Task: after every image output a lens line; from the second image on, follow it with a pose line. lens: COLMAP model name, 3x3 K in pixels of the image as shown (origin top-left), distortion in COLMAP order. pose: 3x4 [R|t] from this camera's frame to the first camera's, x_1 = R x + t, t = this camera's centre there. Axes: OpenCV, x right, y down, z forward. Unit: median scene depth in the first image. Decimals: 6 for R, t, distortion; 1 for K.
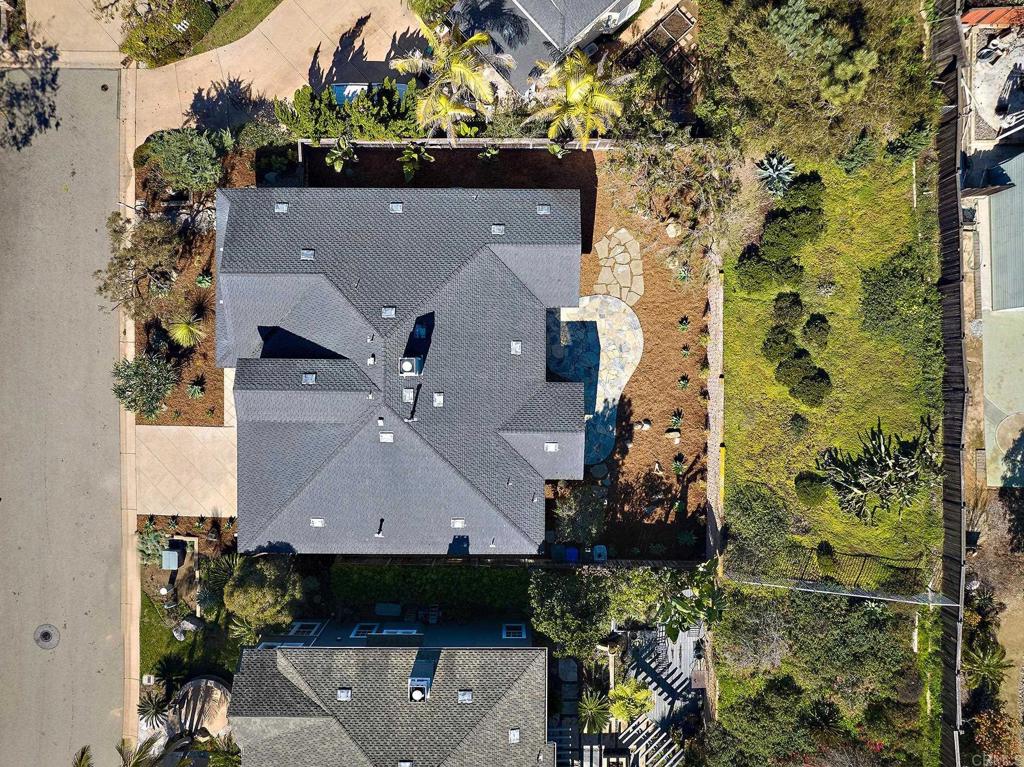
lens RADIAL K [[721.7, 0, 511.1], [0, 721.7, 382.5], [0, 0, 1]] dist [-0.038771, 0.005433]
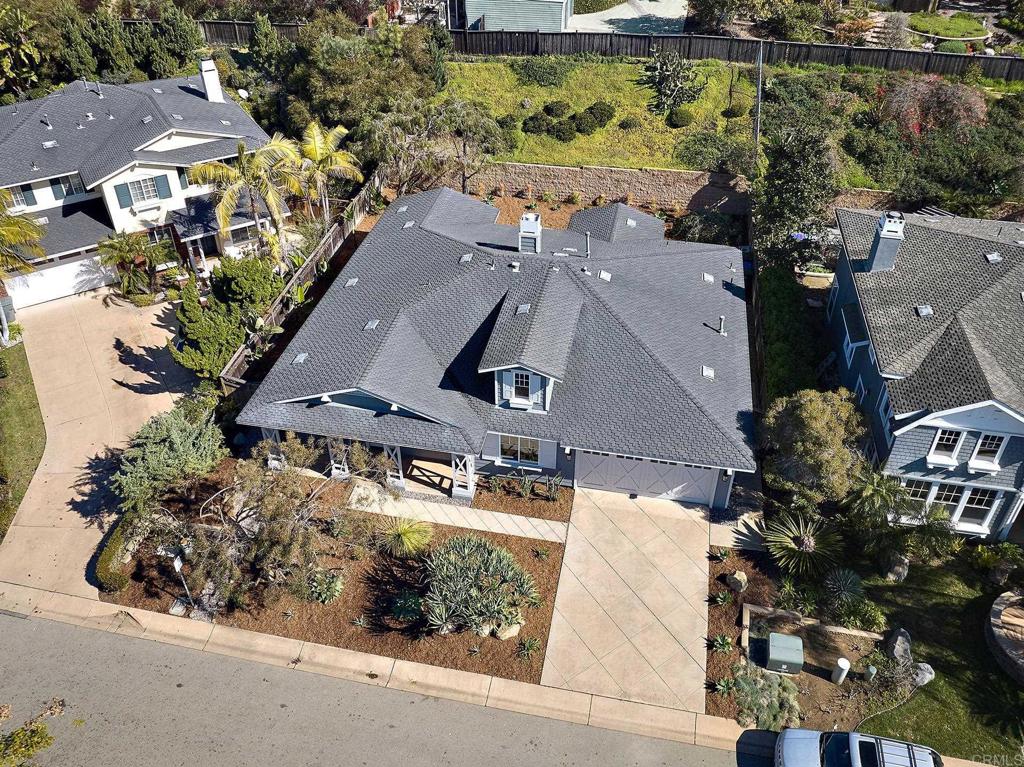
lens RADIAL K [[815.1, 0, 528.5], [0, 815.1, 332.4], [0, 0, 1]] dist [-0.024505, -0.034005]
pose [[0.174091, -0.573757, 0.800309, -0.890473], [0.984719, 0.097646, -0.144201, 0.116879], [0.004590, 0.813184, 0.581989, 0.425148]]
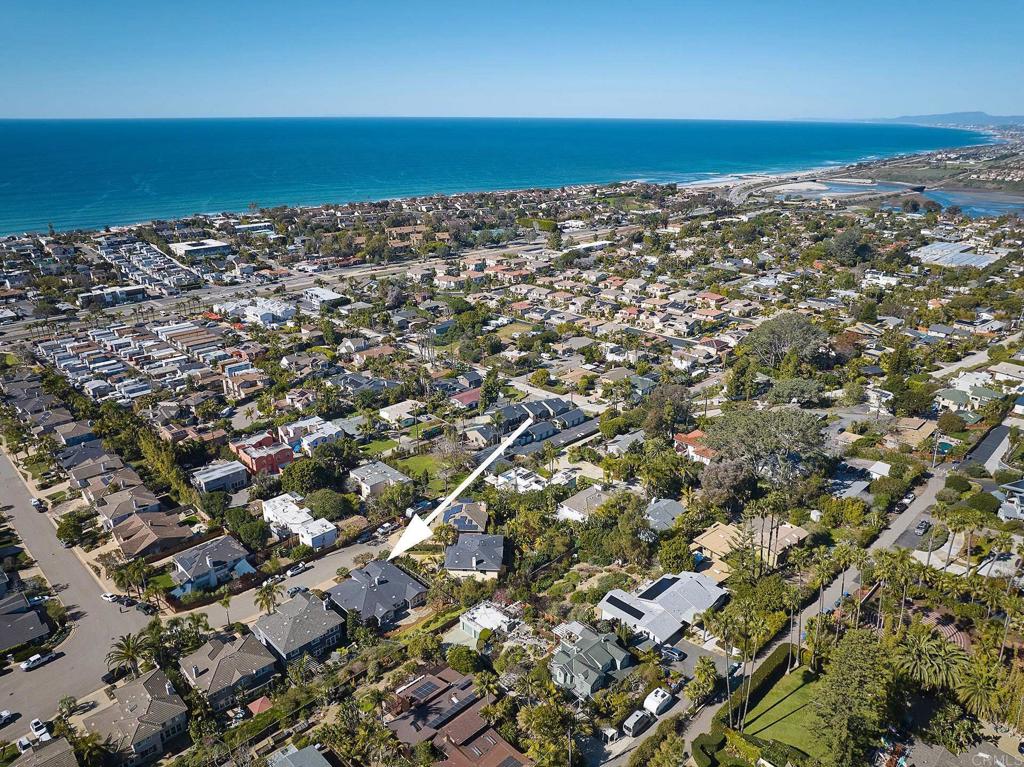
lens RADIAL K [[721.7, 0, 517.2], [0, 721.7, 380.7], [0, 0, 1]] dist [-0.038771, 0.005433]
pose [[0.709581, 0.243719, -0.661133, 3.090278], [-0.704547, 0.231473, -0.670846, 2.041542], [-0.010464, 0.941818, 0.335960, -1.778941]]
